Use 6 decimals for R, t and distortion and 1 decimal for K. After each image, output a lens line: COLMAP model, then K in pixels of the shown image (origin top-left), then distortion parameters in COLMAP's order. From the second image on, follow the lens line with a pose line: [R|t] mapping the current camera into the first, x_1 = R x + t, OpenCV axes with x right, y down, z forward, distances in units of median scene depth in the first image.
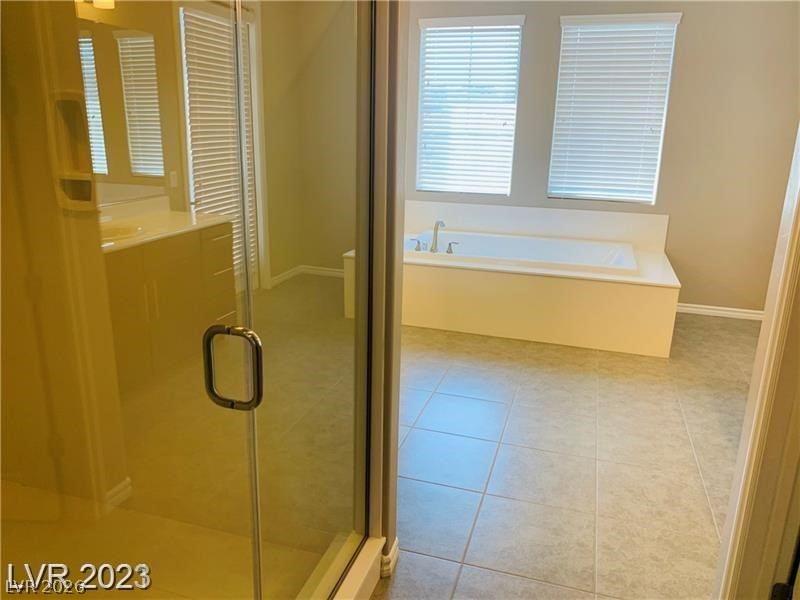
lens RADIAL K [[609.1, 0, 391.4], [0, 609.1, 293.9], [0, 0, 1]] dist [0.013495, -0.023161]
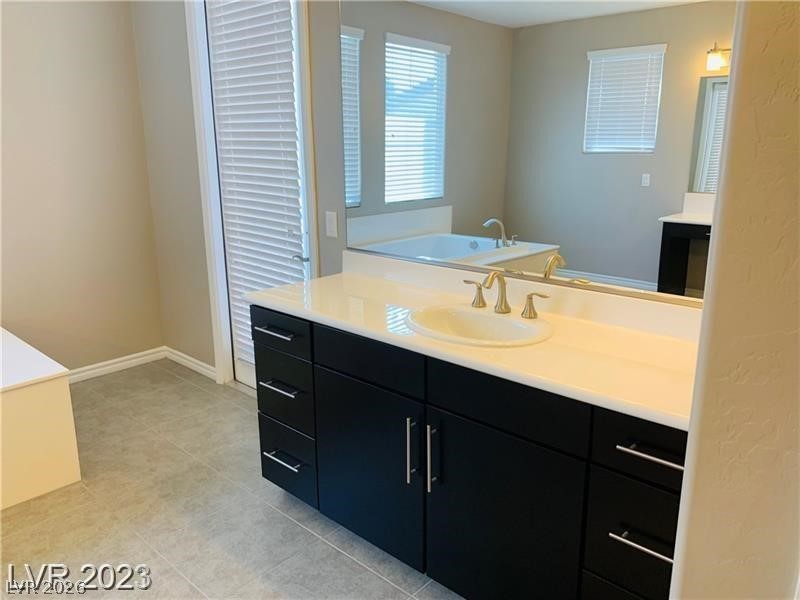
lens RADIAL K [[609.1, 0, 399.5], [0, 609.1, 292.3], [0, 0, 1]] dist [0.013495, -0.023161]
pose [[0.407952, -0.242125, 0.880313, 0.066345], [0.260120, 0.955057, 0.142139, -0.081605], [-0.875165, 0.171001, 0.452599, 0.352515]]
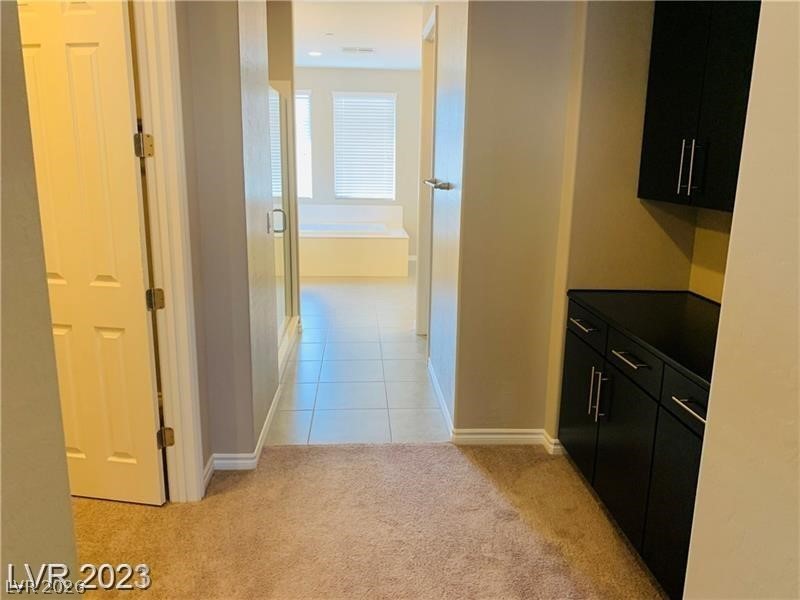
lens RADIAL K [[609.1, 0, 399.2], [0, 609.1, 301.6], [0, 0, 1]] dist [0.013495, -0.023161]
pose [[0.926482, -0.090145, 0.365382, -0.250733], [0.102806, 0.994584, -0.015301, 0.193364], [-0.362024, 0.051739, 0.930732, -0.697810]]
